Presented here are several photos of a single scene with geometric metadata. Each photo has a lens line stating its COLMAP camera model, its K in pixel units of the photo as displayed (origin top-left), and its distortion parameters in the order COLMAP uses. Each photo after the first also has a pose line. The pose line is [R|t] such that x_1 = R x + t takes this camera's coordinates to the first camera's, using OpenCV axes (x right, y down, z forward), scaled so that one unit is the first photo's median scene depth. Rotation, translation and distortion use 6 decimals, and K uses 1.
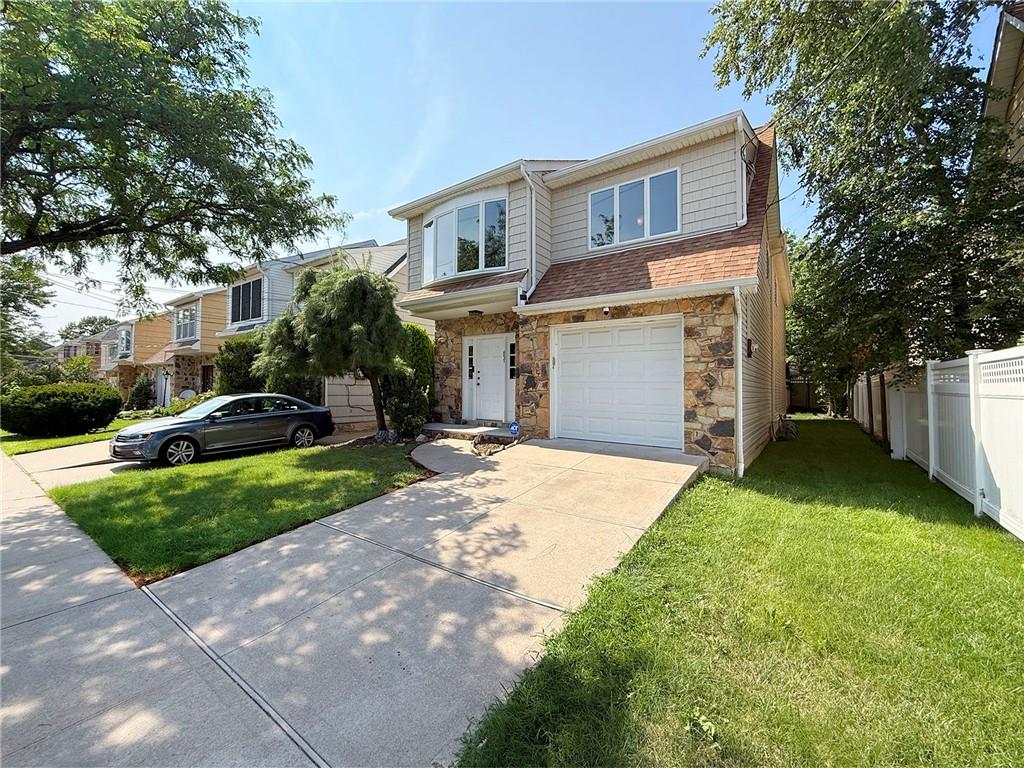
lens RADIAL K [[416.8, 0, 512.0], [0, 416.8, 368.2], [0, 0, 1]] dist [0.001234, 0.000009]
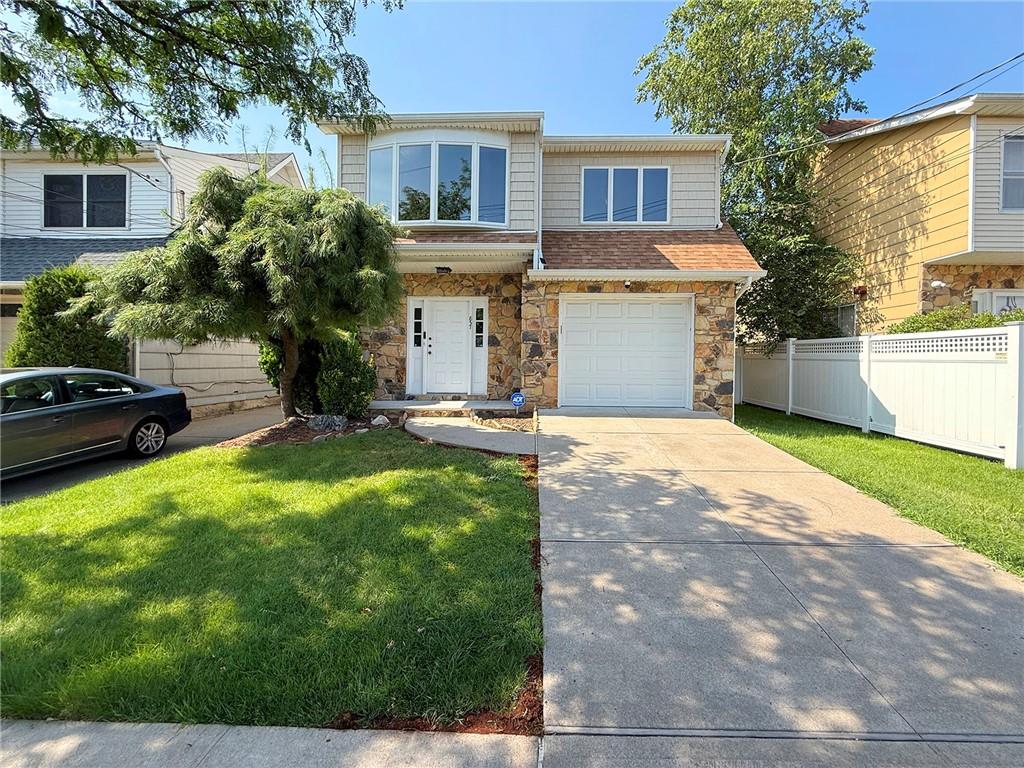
lens RADIAL K [[402.4, 0, 513.2], [0, 402.4, 352.0], [0, 0, 1]] dist [0.001973, 0.000152]
pose [[0.825883, 0.005253, 0.563817, -0.593470], [-0.023957, 0.999380, 0.025782, 0.015934], [-0.563333, -0.034801, 0.825497, 0.303212]]
